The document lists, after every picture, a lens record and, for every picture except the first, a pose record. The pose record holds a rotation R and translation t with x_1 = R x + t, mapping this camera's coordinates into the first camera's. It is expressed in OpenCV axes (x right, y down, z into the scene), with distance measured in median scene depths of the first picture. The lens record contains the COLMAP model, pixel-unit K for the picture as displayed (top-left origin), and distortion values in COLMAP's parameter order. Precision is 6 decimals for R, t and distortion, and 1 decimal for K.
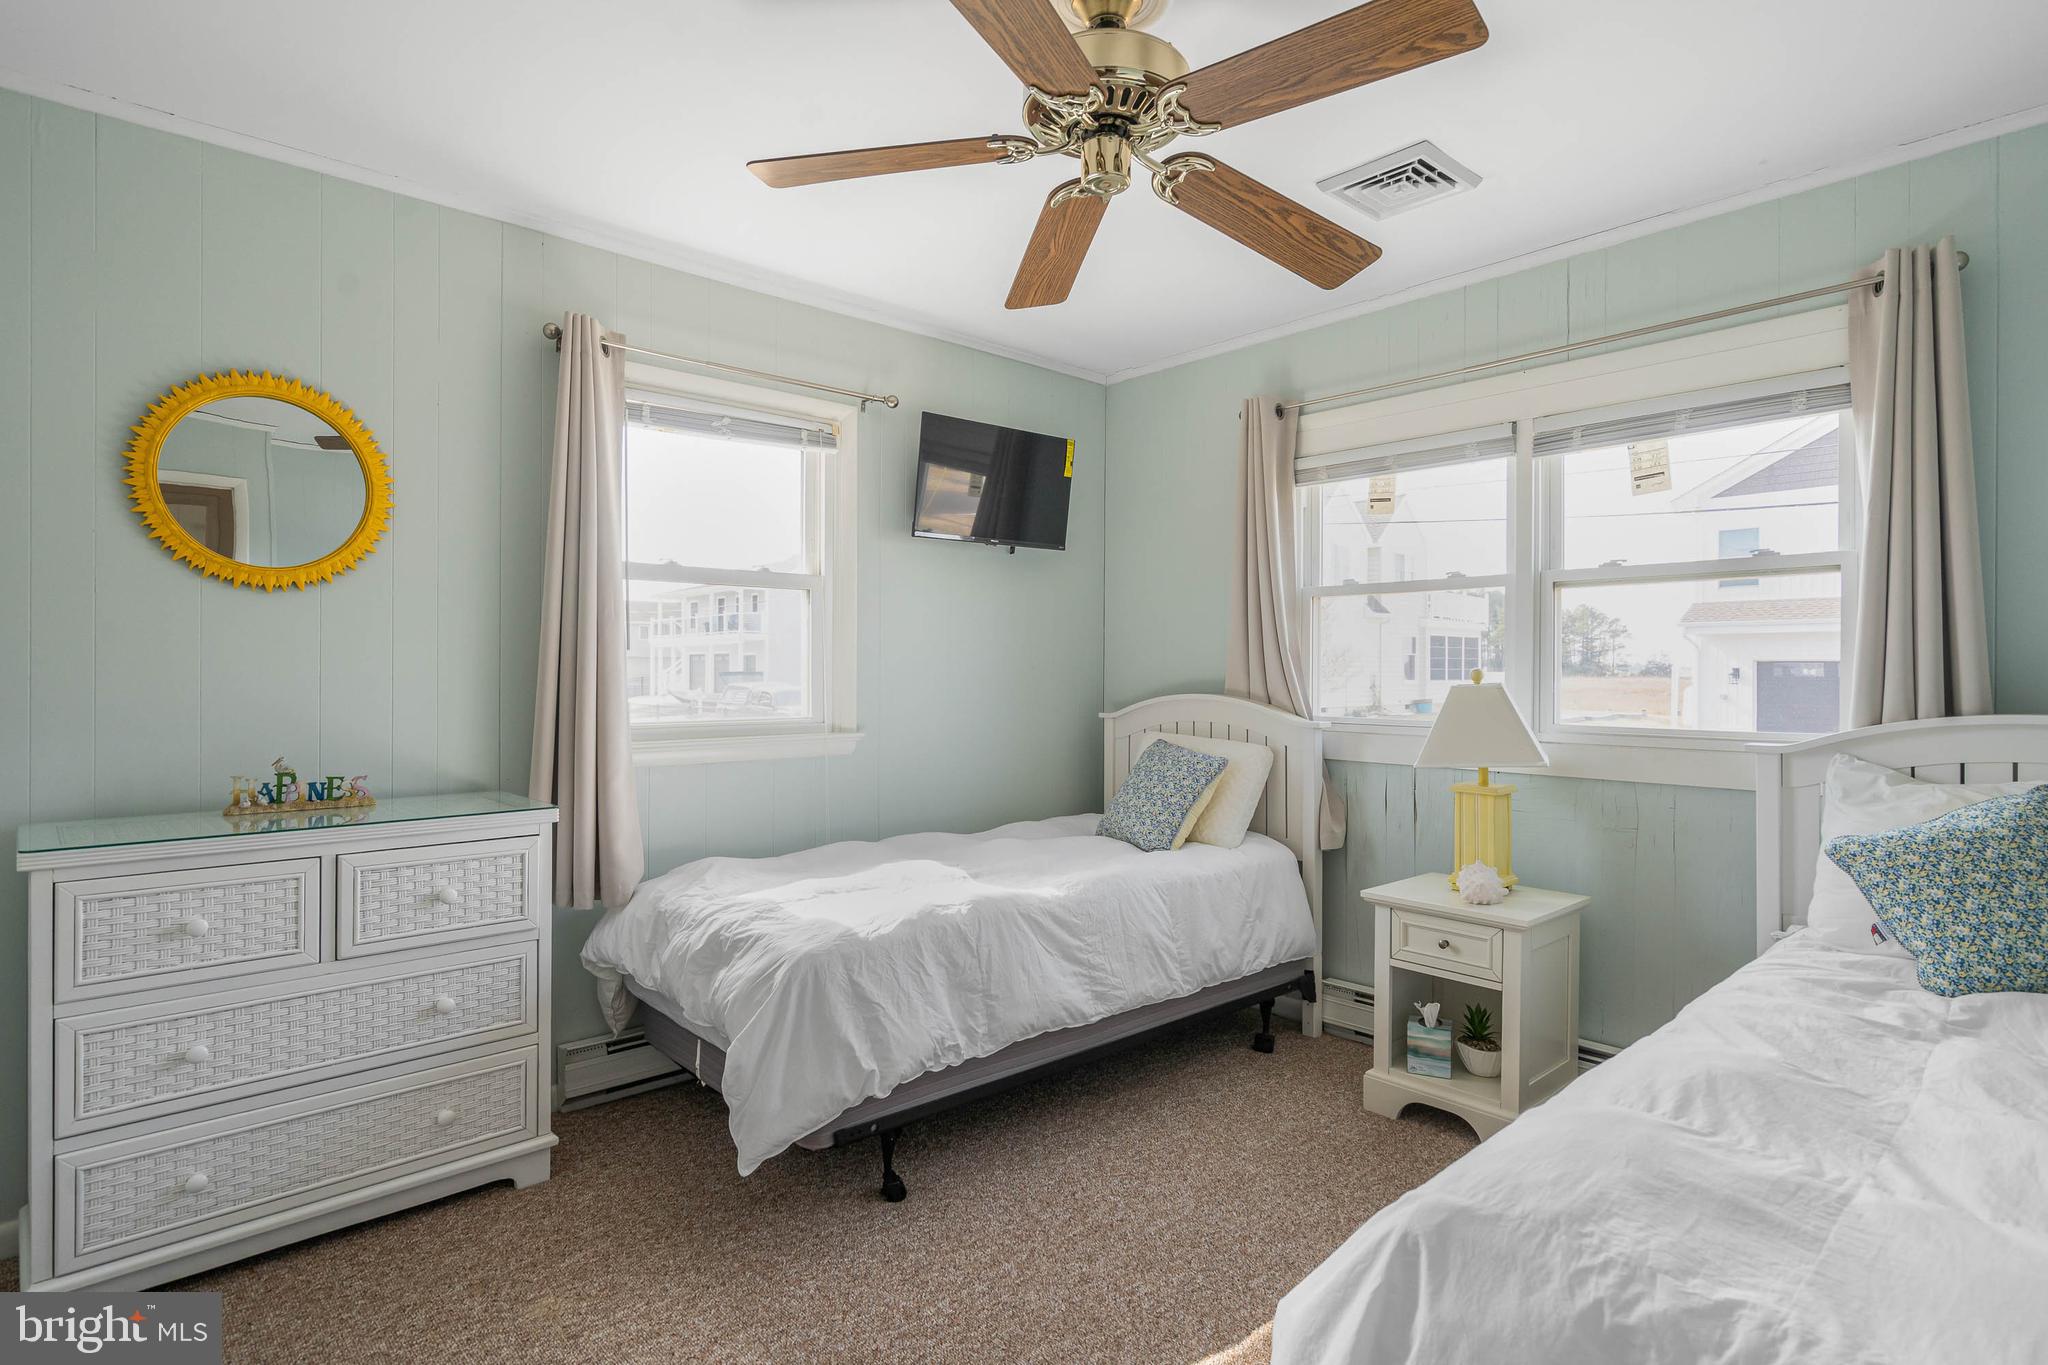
lens RADIAL K [[1029.1, 0, 1028.6], [0, 1029.1, 678.2], [0, 0, 1]] dist [0.001026, 0.001524]
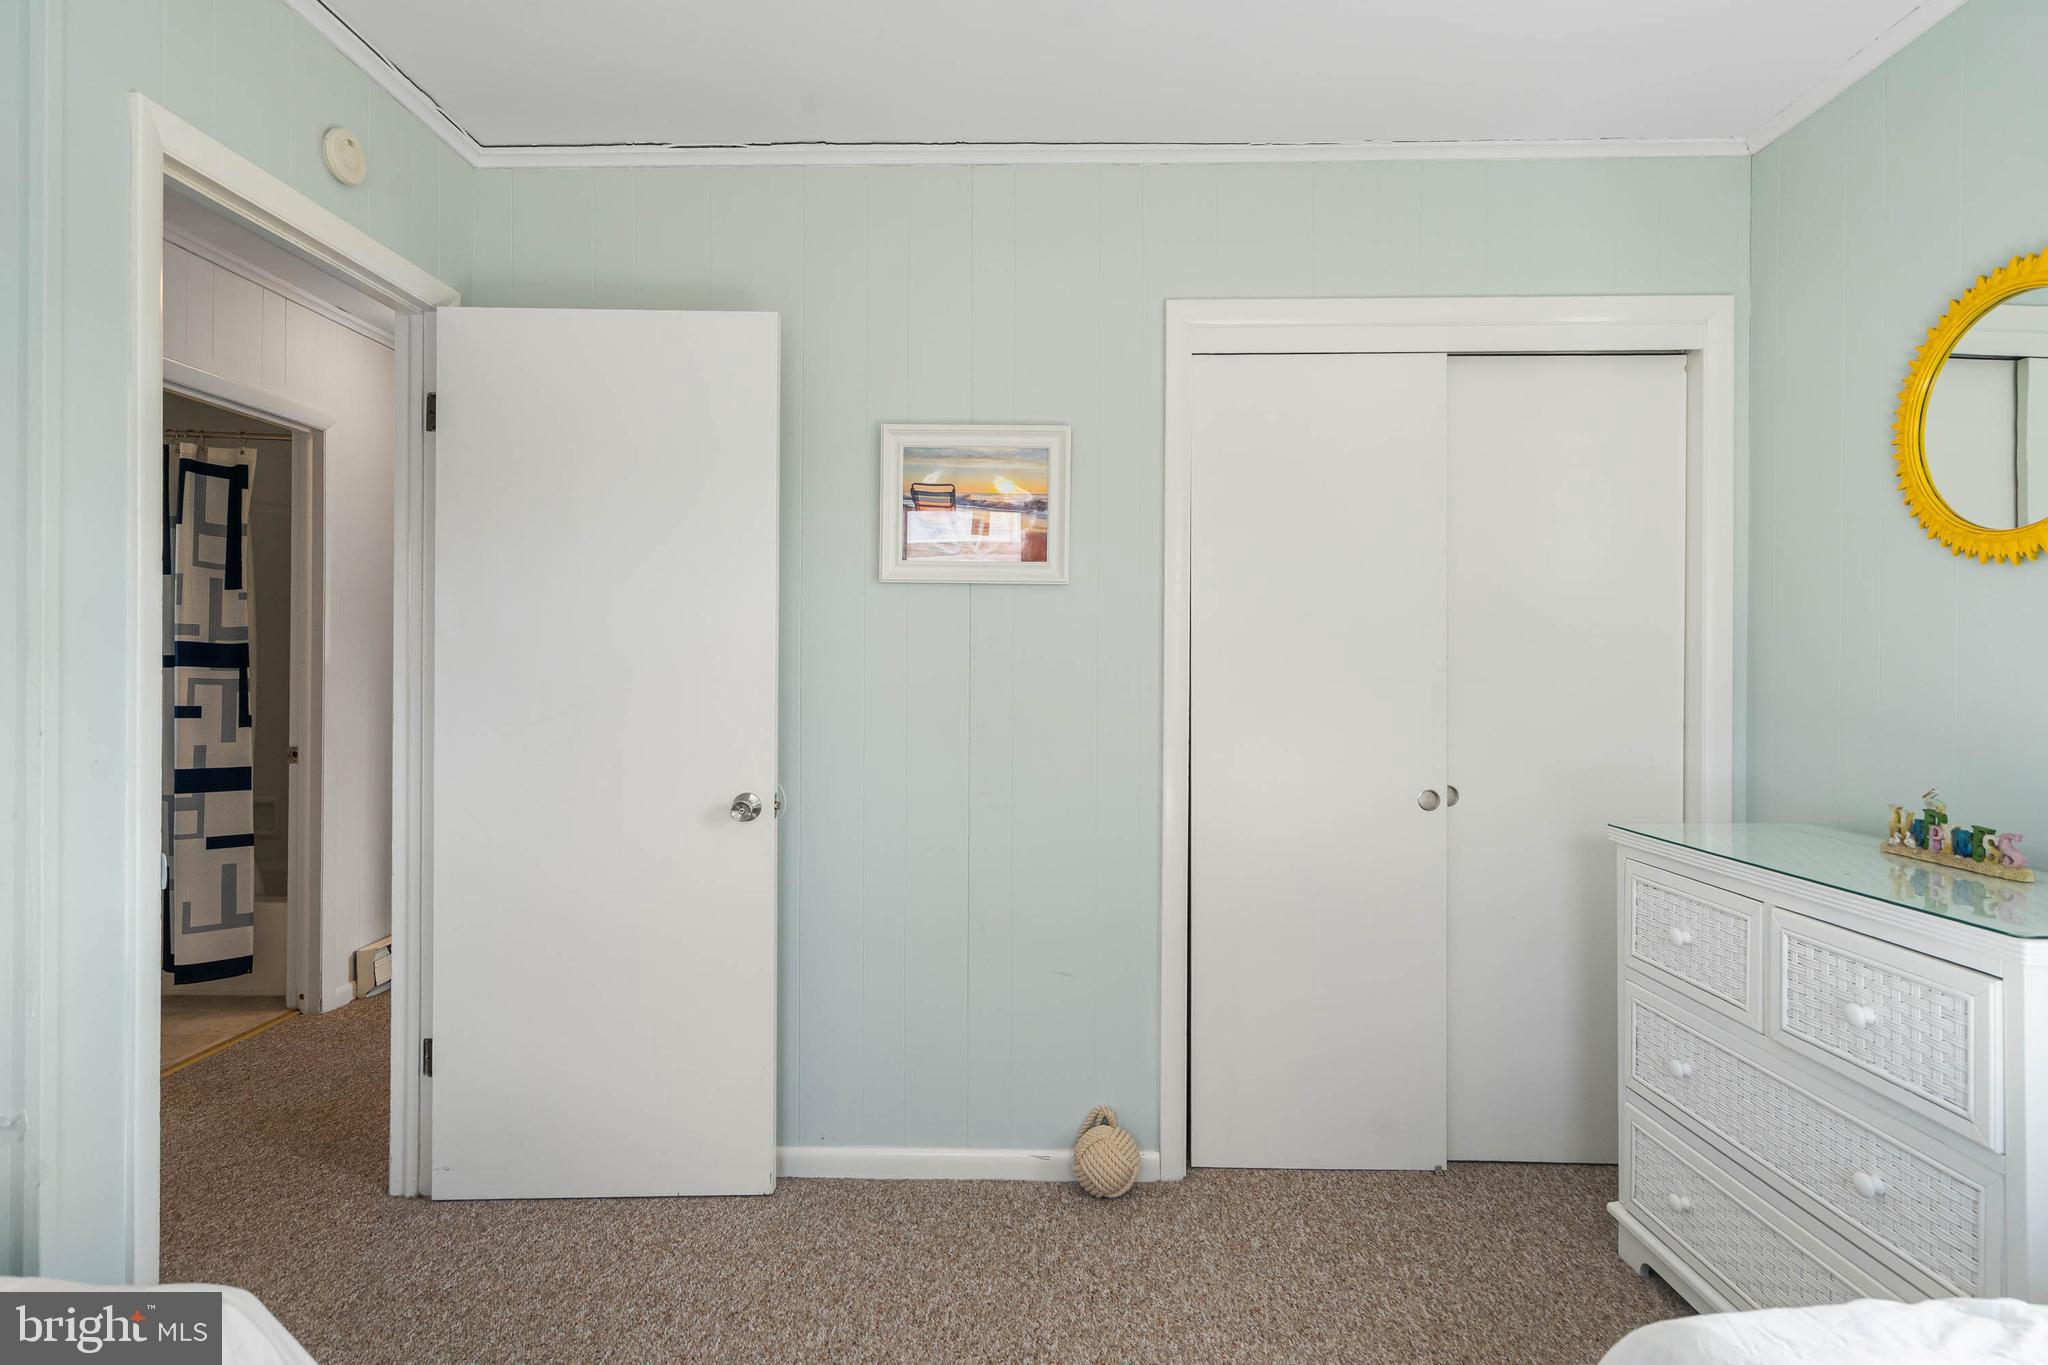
lens RADIAL K [[1029.1, 0, 1028.6], [0, 1029.1, 678.2], [0, 0, 1]] dist [0.001026, 0.001524]
pose [[-0.673104, -0.000461, -0.739548, 0.285586], [-0.013589, 0.999839, 0.011744, -0.002471], [0.739423, 0.017954, -0.673001, 1.097140]]
